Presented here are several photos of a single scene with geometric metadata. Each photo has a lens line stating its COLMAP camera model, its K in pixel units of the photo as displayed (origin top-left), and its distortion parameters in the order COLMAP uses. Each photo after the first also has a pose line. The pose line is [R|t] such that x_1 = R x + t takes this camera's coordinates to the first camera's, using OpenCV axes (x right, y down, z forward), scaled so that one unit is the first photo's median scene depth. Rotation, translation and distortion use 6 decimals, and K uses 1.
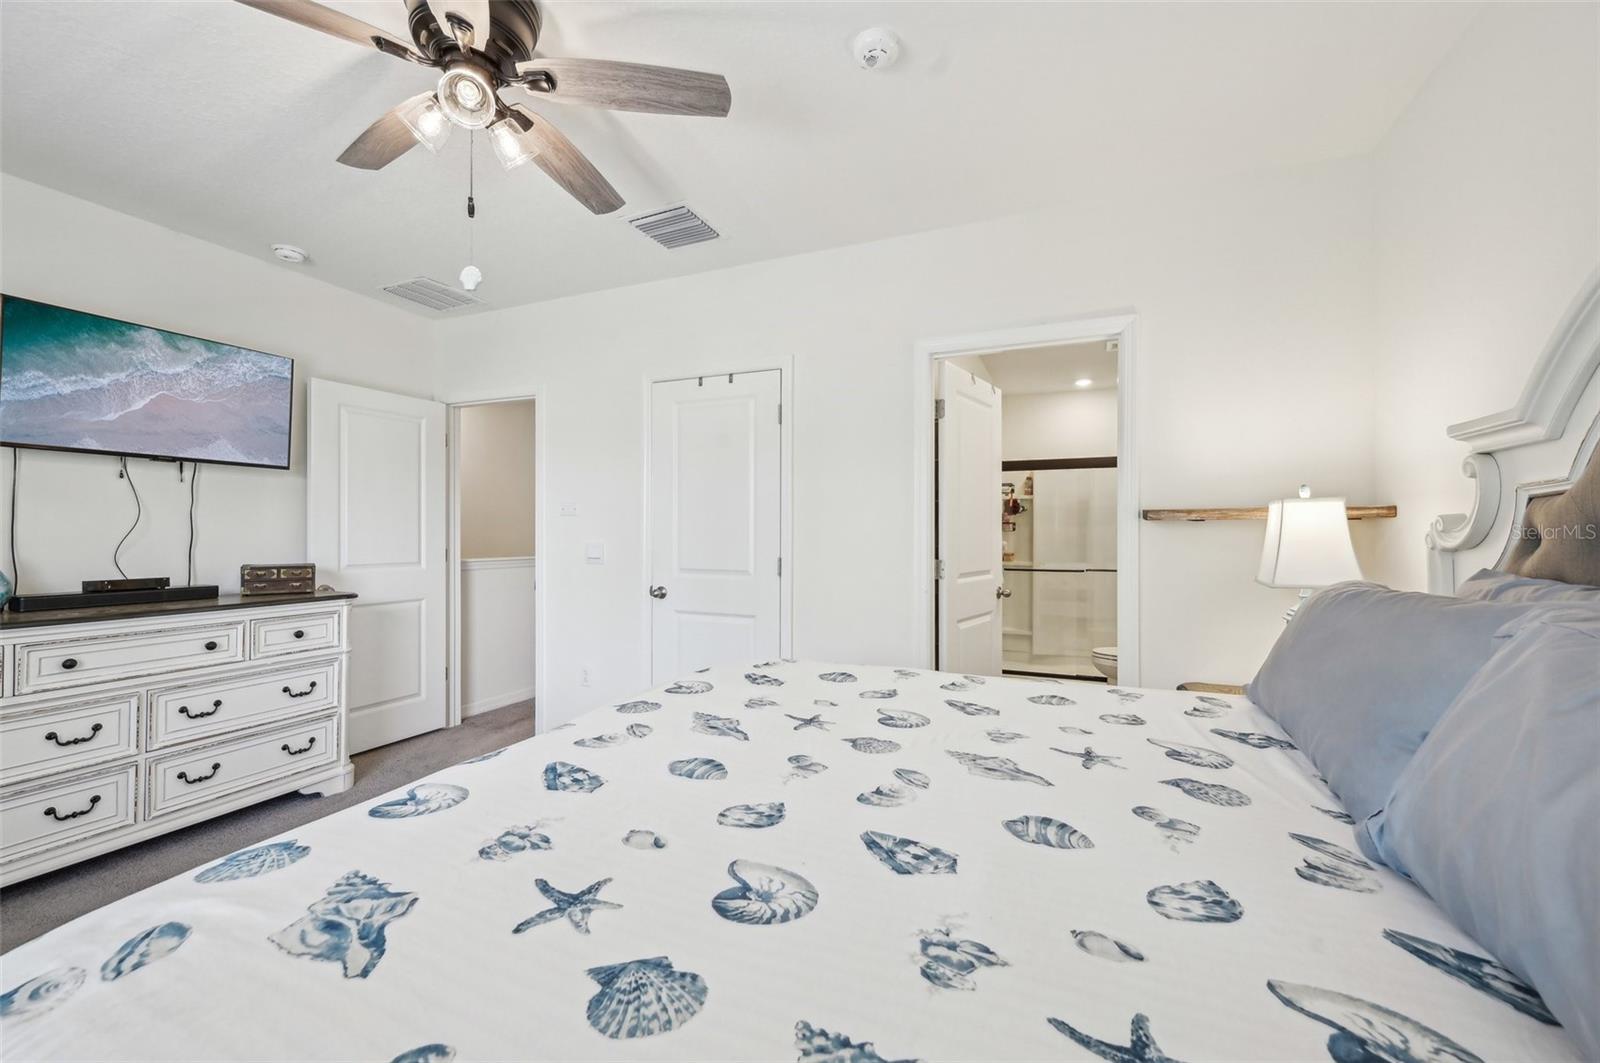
lens RADIAL K [[637.1, 0, 807.8], [0, 637.1, 537.2], [0, 0, 1]] dist [0.001869, 0.000405]
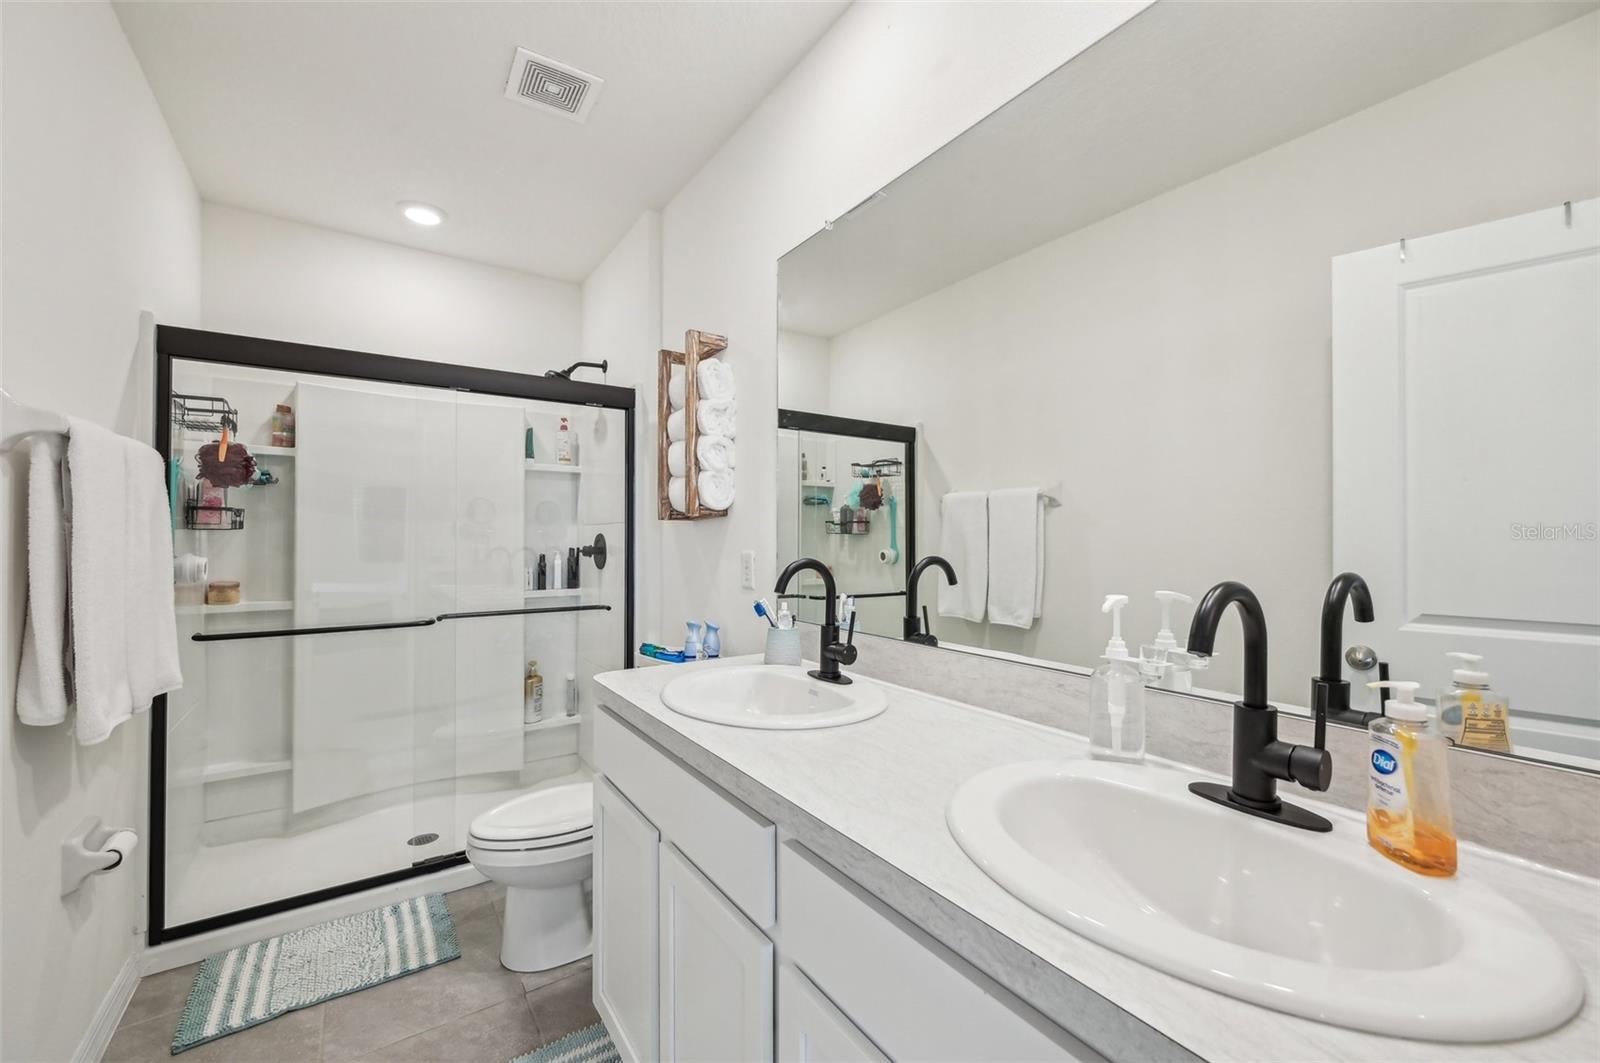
lens RADIAL K [[637.1, 0, 807.8], [0, 637.1, 537.2], [0, 0, 1]] dist [0.001869, 0.000405]
pose [[0.528622, 0.001033, 0.848857, 0.168850], [0.003894, 0.999986, -0.003642, -0.001008], [-0.848849, 0.005231, 0.528610, 0.472286]]
